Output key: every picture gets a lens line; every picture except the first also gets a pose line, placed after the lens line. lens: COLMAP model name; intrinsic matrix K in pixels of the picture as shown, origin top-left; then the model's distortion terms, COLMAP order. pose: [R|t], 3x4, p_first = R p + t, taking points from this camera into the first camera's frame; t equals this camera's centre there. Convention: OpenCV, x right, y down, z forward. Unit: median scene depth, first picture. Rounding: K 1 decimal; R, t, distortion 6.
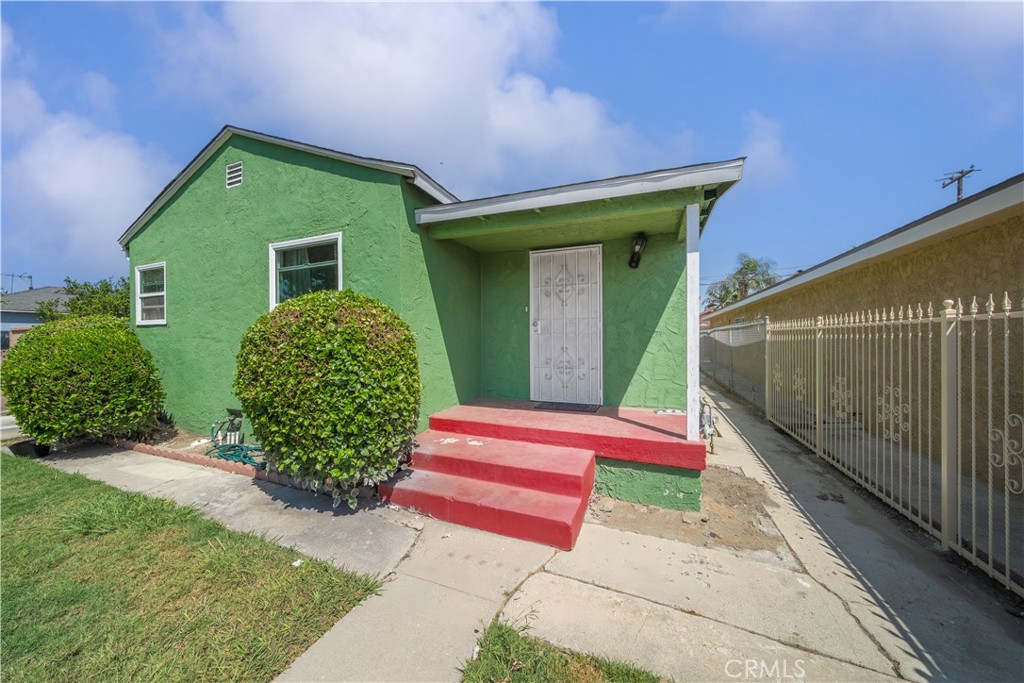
lens RADIAL K [[349.0, 0, 509.1], [0, 349.0, 342.8], [0, 0, 1]] dist [-0.001045, -0.000227]
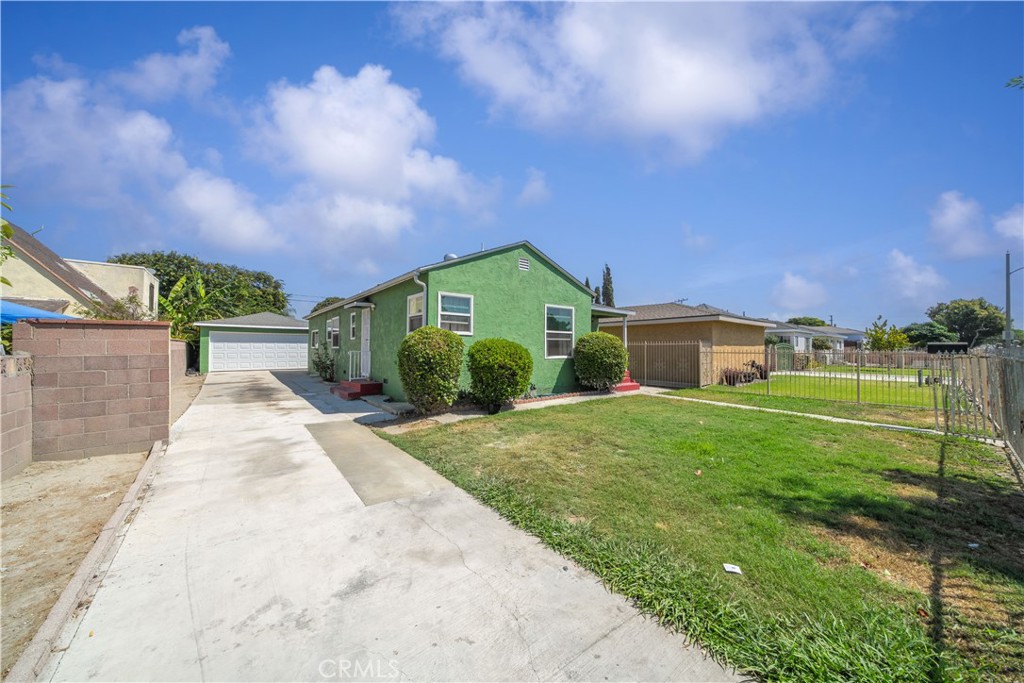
lens RADIAL K [[349.0, 0, 509.1], [0, 349.0, 342.8], [0, 0, 1]] dist [-0.001045, -0.000227]
pose [[0.484056, 0.018388, 0.874844, -2.774160], [-0.001850, 0.999798, -0.019991, 0.013279], [-0.875035, 0.008059, 0.483992, 0.113677]]
